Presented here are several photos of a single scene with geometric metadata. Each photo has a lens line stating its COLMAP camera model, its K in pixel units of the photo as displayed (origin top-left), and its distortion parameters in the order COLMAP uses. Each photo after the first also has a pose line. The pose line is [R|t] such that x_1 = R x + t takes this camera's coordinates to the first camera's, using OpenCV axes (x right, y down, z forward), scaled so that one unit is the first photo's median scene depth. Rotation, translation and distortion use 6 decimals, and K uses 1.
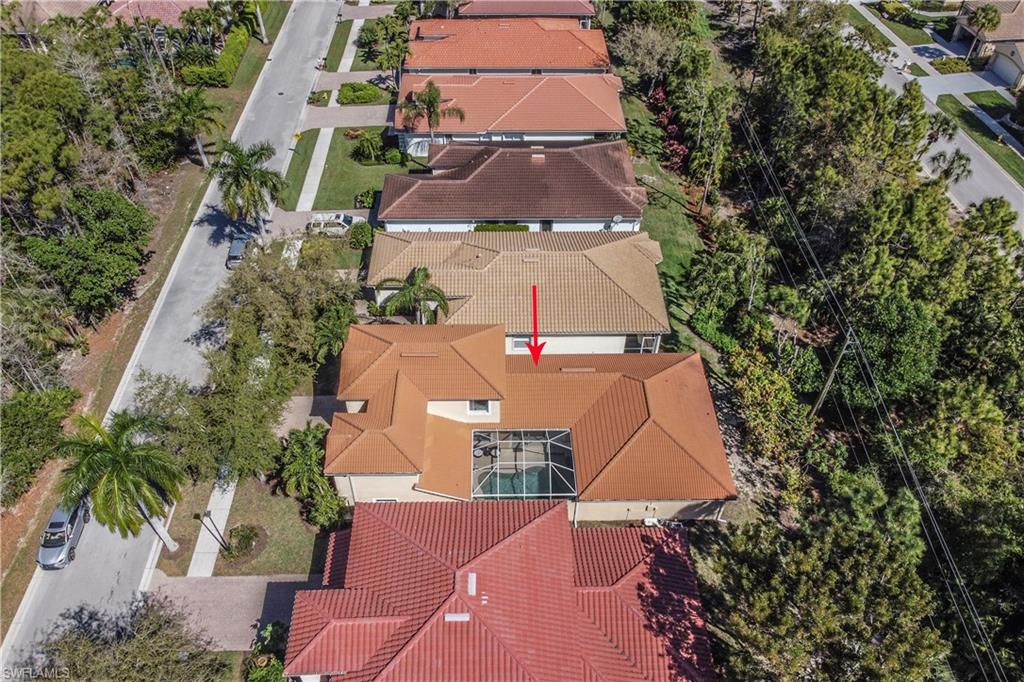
lens RADIAL K [[759.2, 0, 512.0], [0, 759.2, 341.0], [0, 0, 1]] dist [0.005569, -0.007111]
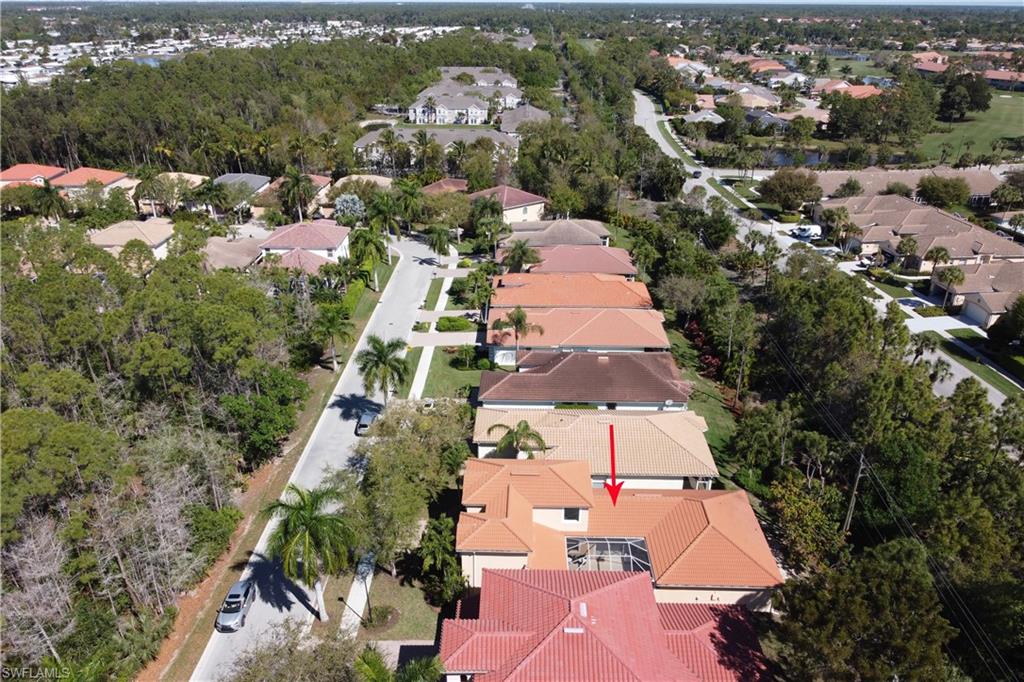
lens RADIAL K [[715.4, 0, 504.3], [0, 715.4, 340.6], [0, 0, 1]] dist [0.002926, -0.000407]
pose [[0.997854, 0.023386, -0.061165, -0.063364], [-0.043008, 0.938408, -0.342843, 0.161139], [0.049381, 0.344737, 0.937399, -0.162735]]
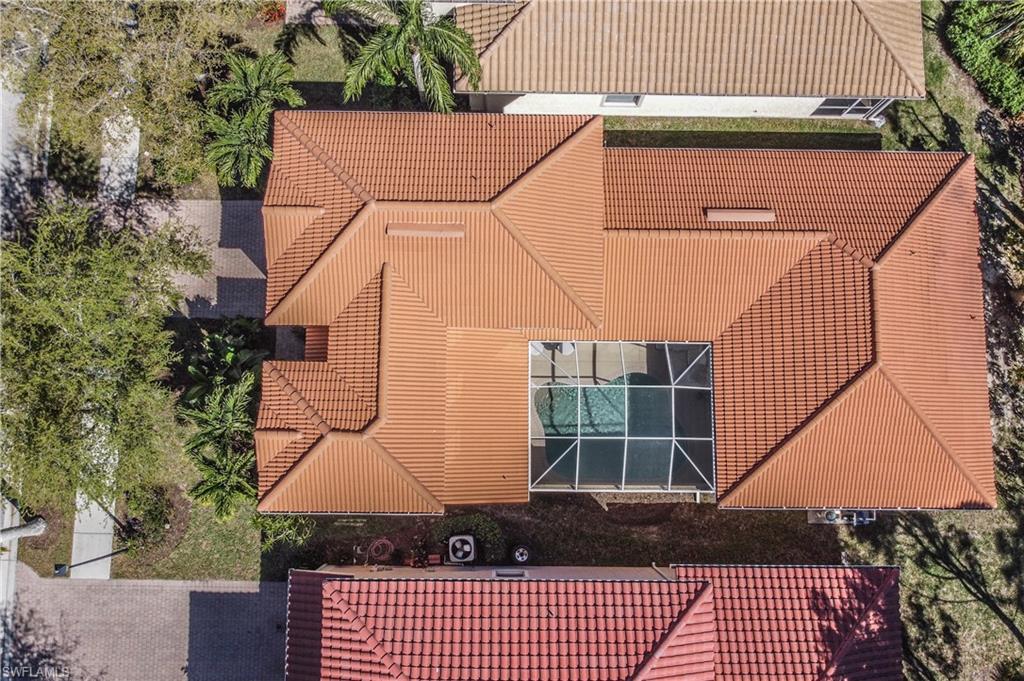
lens RADIAL K [[759.2, 0, 512.0], [0, 759.2, 340.5], [0, 0, 1]] dist [0.005569, -0.007111]
pose [[0.999339, 0.036348, 0.000244, -0.045458], [-0.028291, 0.773568, 0.633082, -0.156879], [0.022822, -0.632670, 0.774085, 0.408627]]
